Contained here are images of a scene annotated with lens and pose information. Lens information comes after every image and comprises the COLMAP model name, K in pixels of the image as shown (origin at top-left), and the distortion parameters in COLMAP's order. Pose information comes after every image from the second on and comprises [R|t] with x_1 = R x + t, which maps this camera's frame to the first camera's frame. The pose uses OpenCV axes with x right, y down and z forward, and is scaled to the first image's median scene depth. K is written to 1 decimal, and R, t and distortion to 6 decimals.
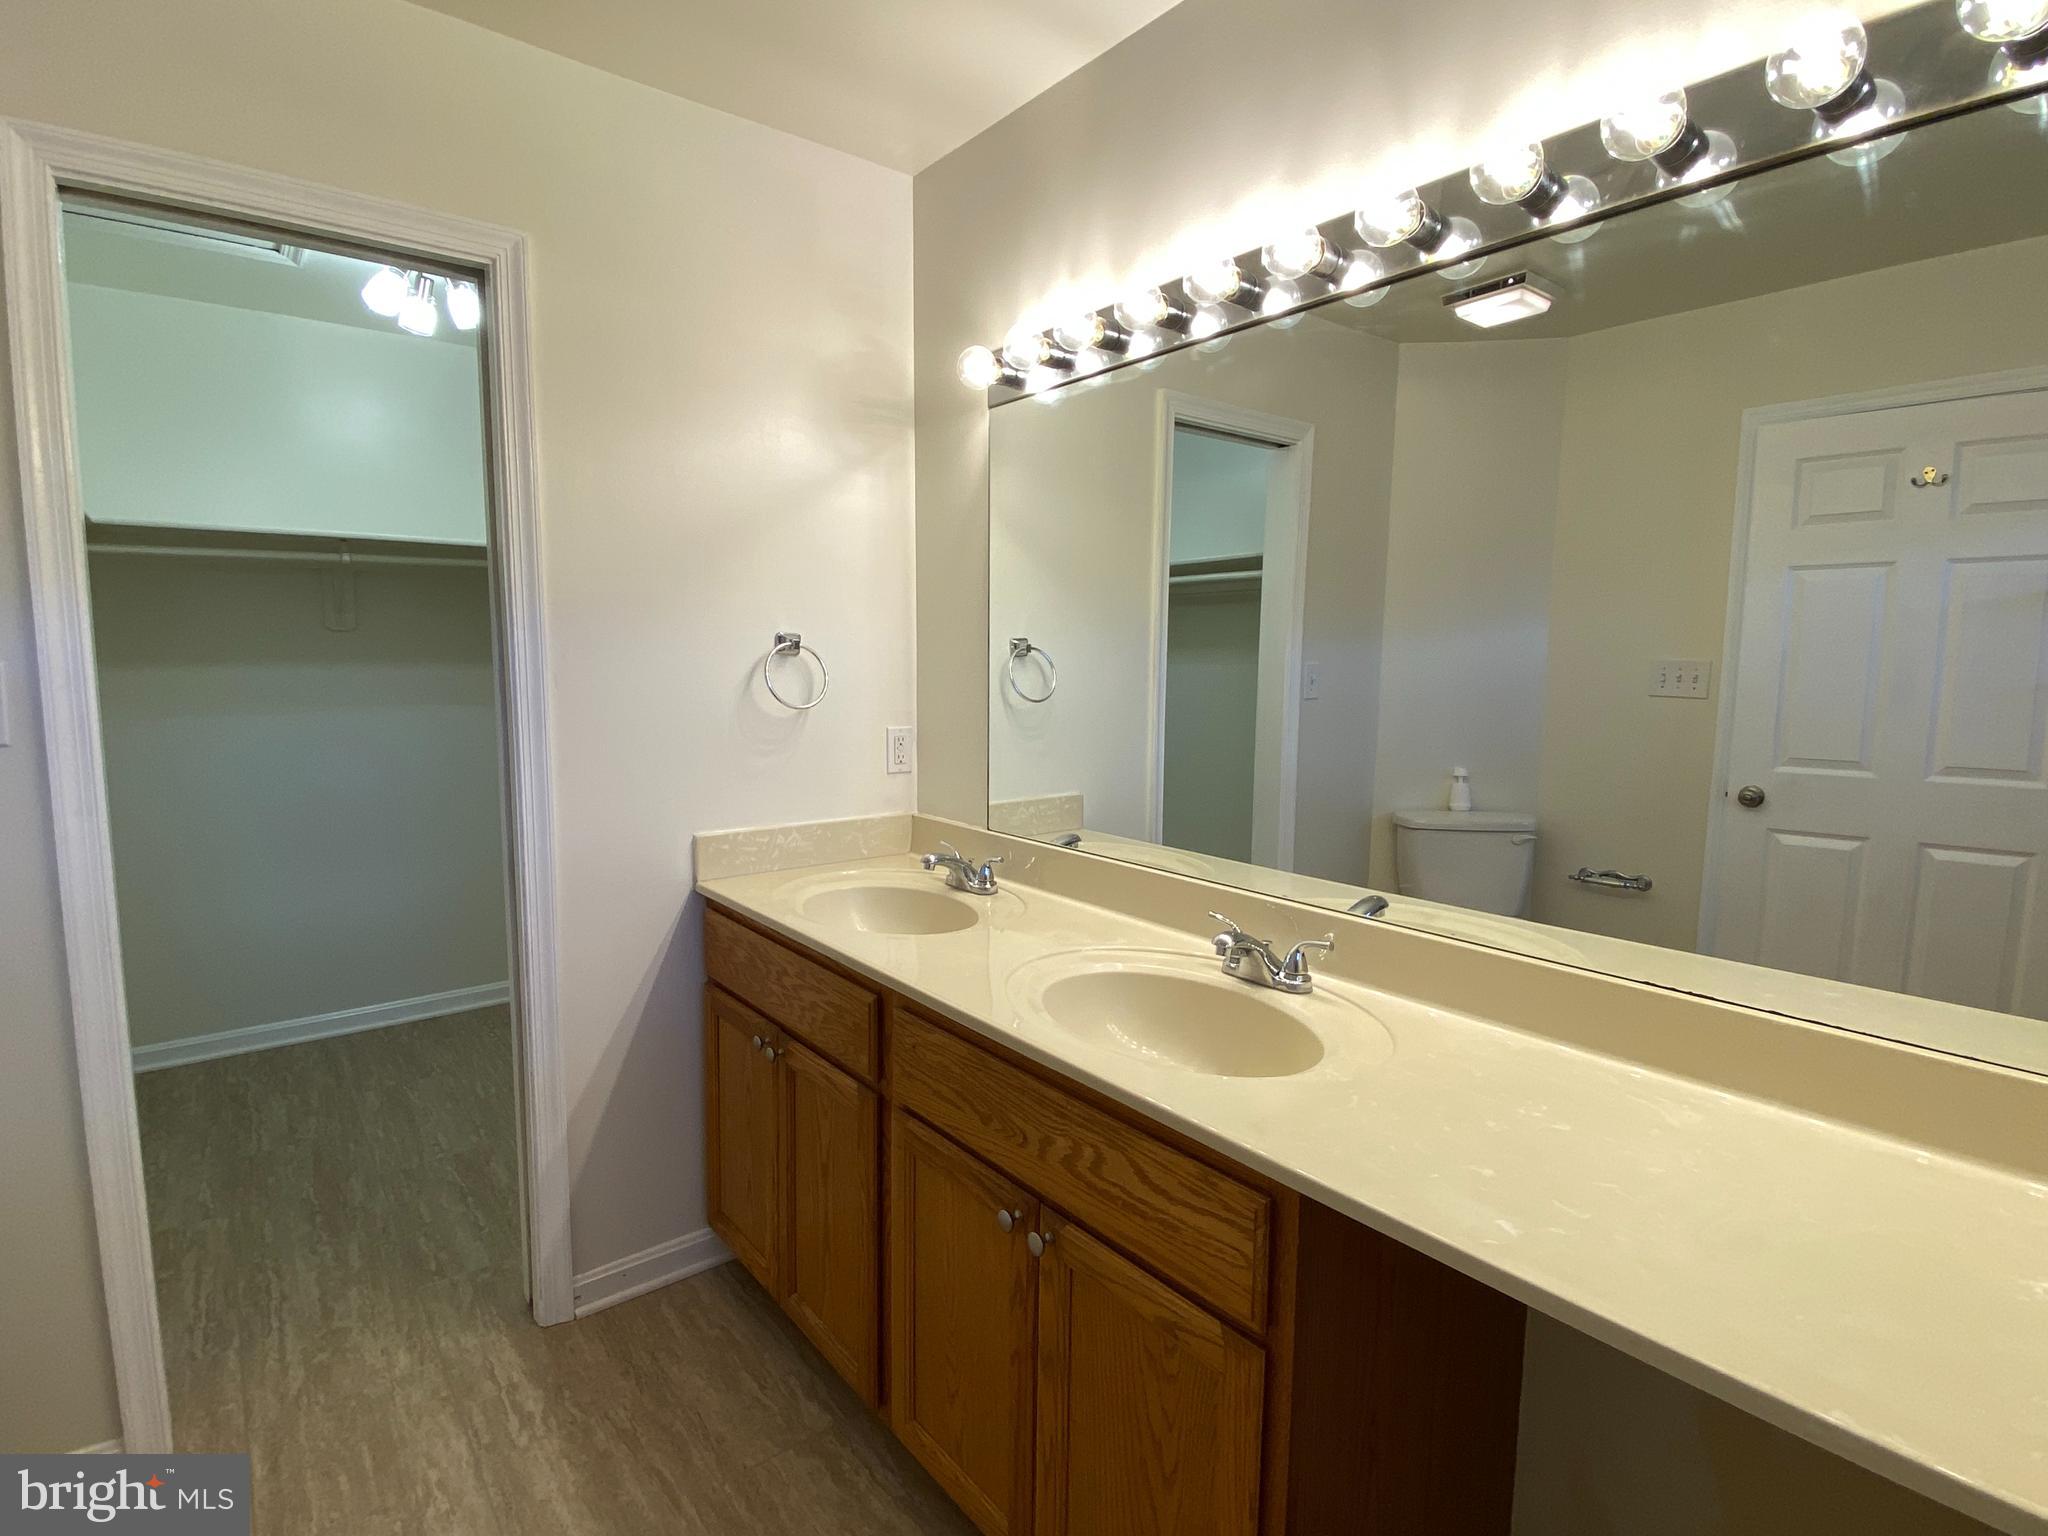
lens RADIAL K [[1025.9, 0, 1018.3], [0, 1025.9, 767.7], [0, 0, 1]] dist [0.031376, -0.023971]
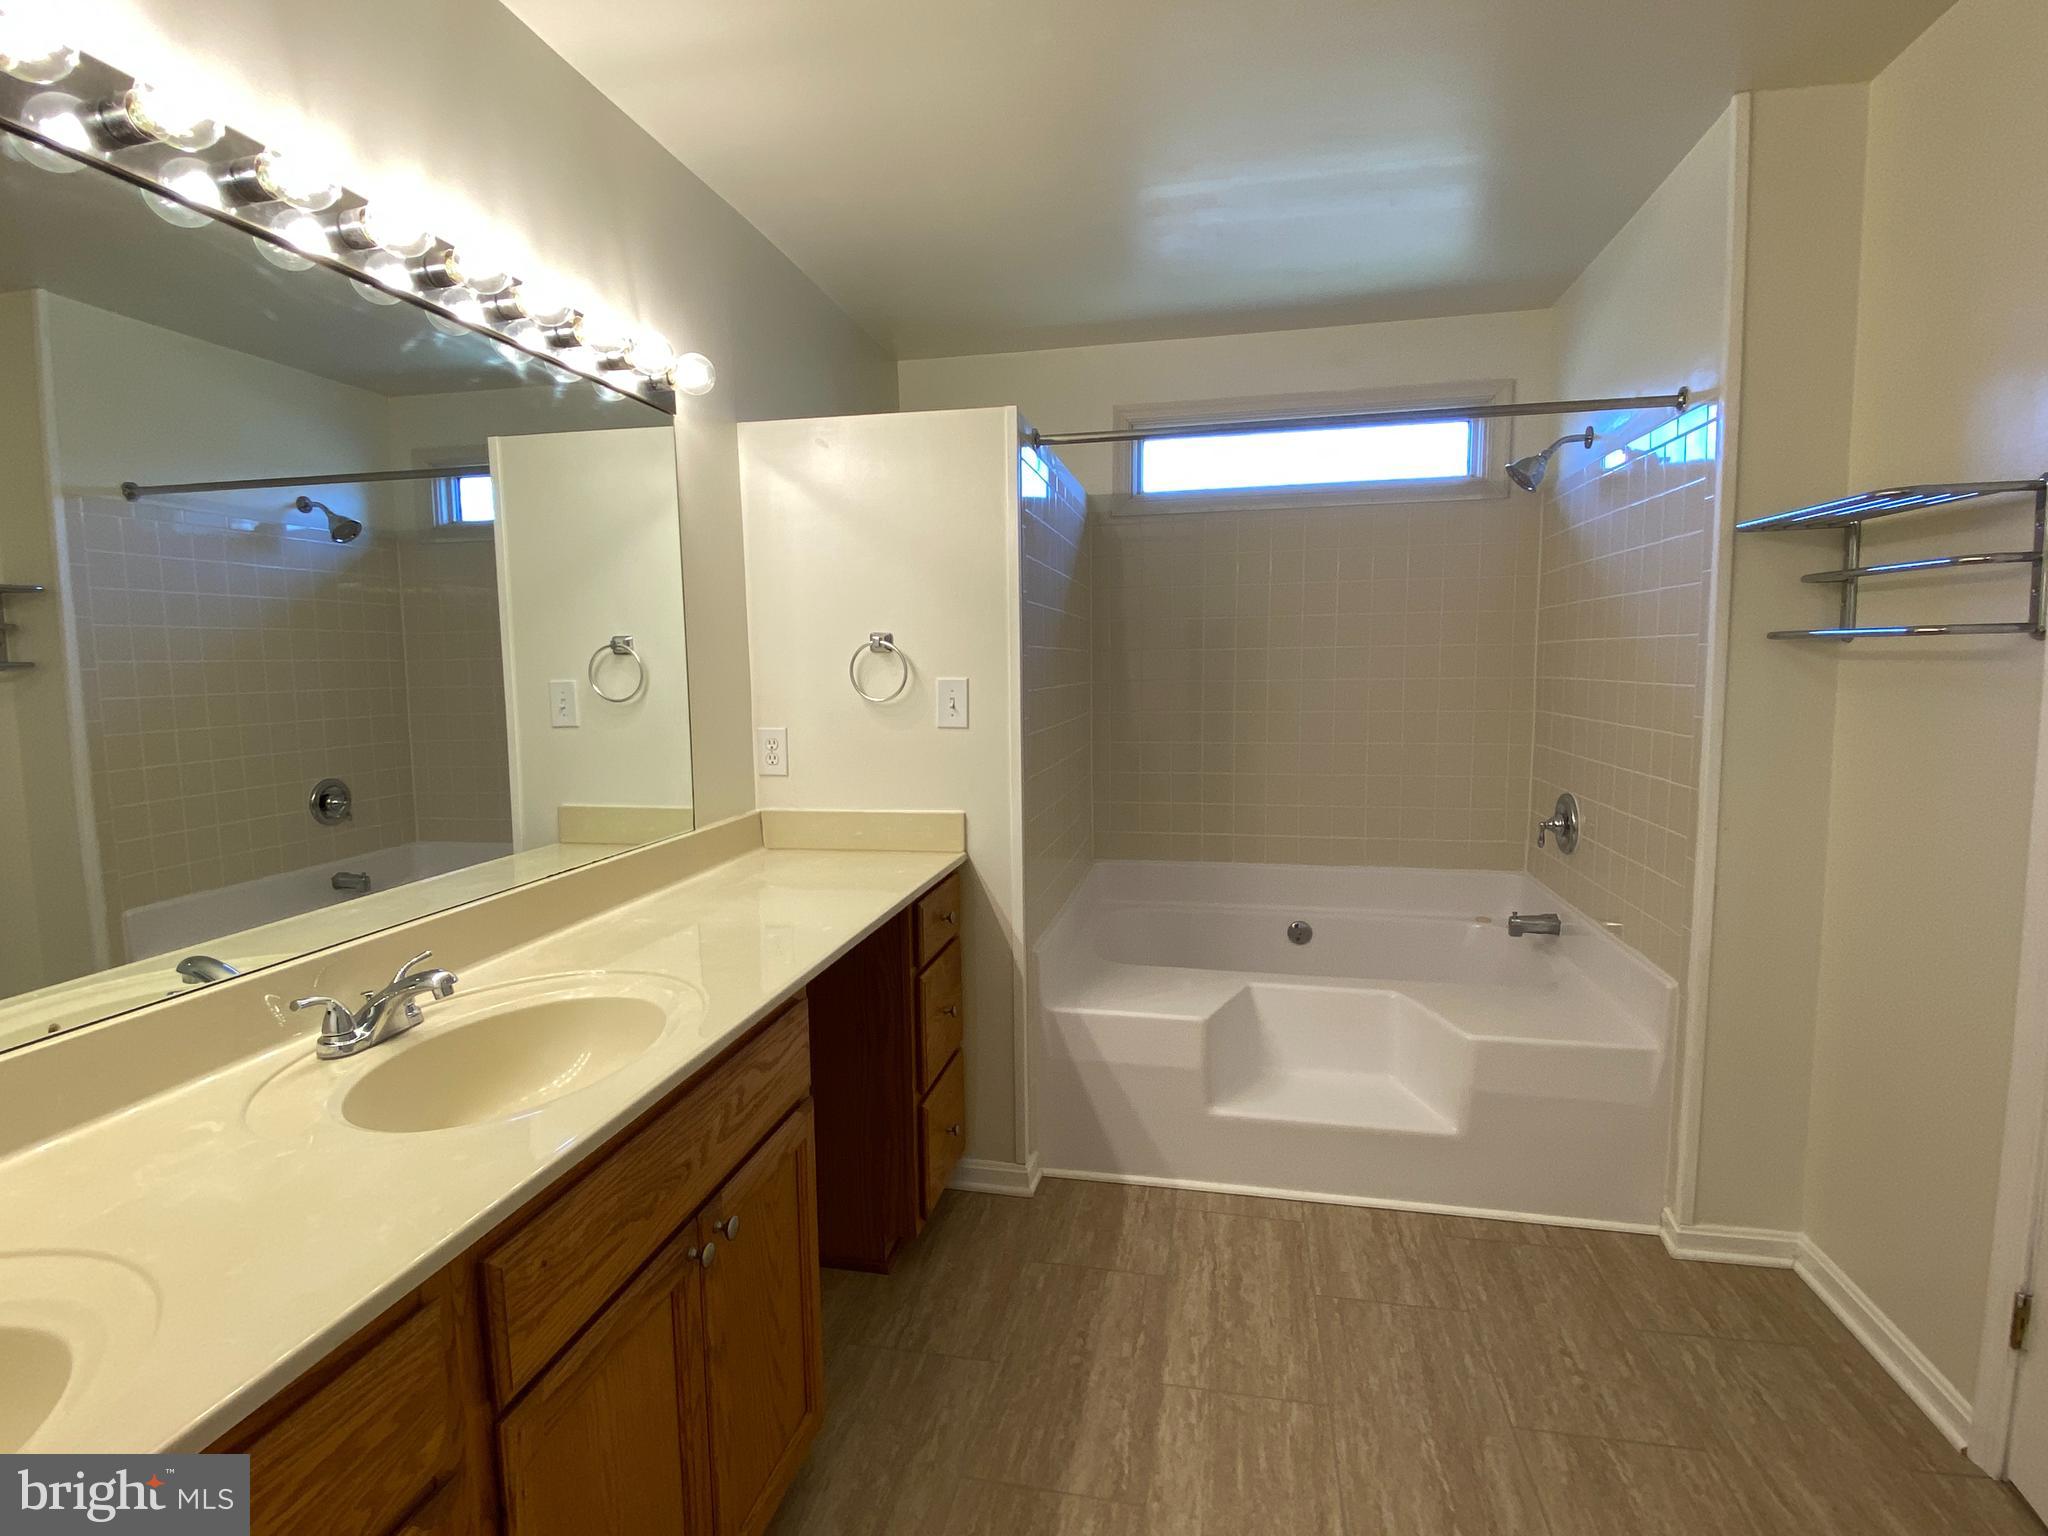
lens RADIAL K [[1025.9, 0, 1018.3], [0, 1025.9, 767.7], [0, 0, 1]] dist [0.031376, -0.023971]
pose [[-0.651403, -0.078291, 0.754682, -0.564765], [0.091400, 0.979322, 0.180486, -0.086854], [-0.753207, 0.186547, -0.630777, 0.851674]]
